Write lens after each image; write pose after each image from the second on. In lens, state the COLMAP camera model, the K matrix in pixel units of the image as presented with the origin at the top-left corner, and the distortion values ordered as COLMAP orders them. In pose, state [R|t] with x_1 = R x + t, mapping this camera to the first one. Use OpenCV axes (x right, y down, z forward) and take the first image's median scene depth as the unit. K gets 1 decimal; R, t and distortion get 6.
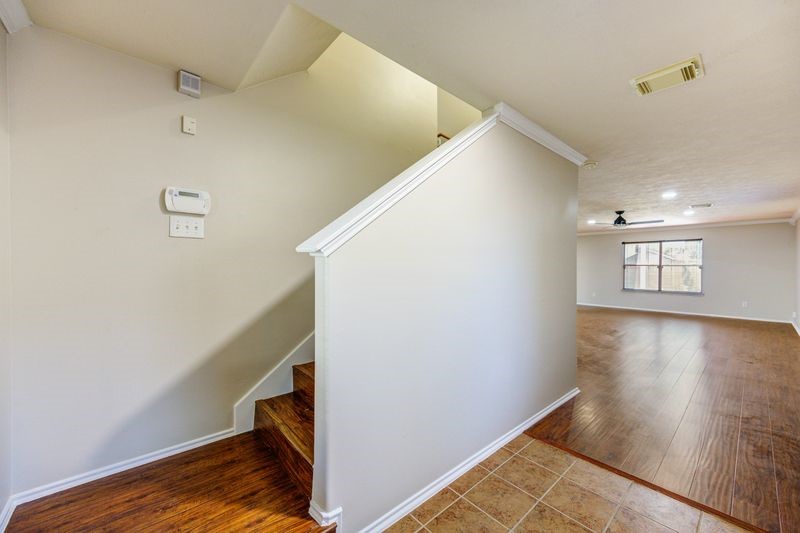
lens RADIAL K [[309.9, 0, 399.4], [0, 309.9, 266.2], [0, 0, 1]] dist [0.001688, -0.000658]
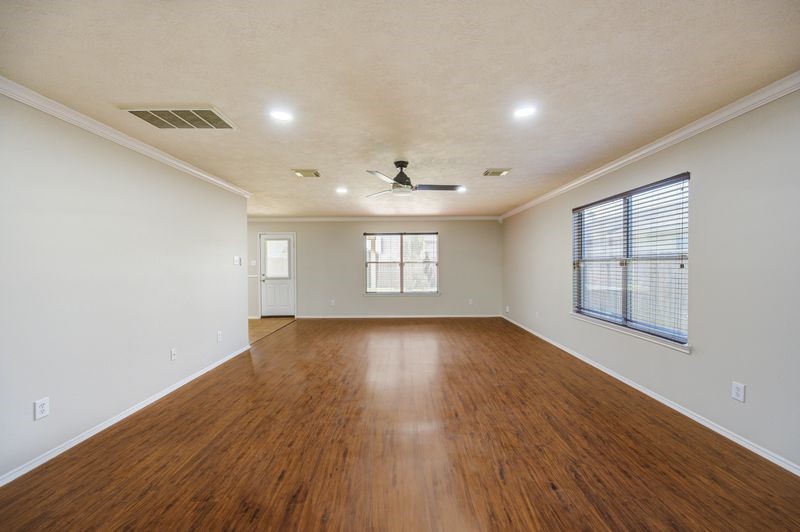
lens RADIAL K [[309.9, 0, 399.4], [0, 309.9, 263.9], [0, 0, 1]] dist [0.001688, -0.000658]
pose [[0.671311, -0.010240, 0.741105, 0.220125], [0.006606, 0.999948, 0.007832, -0.005182], [-0.741146, -0.000362, 0.671344, 0.451992]]
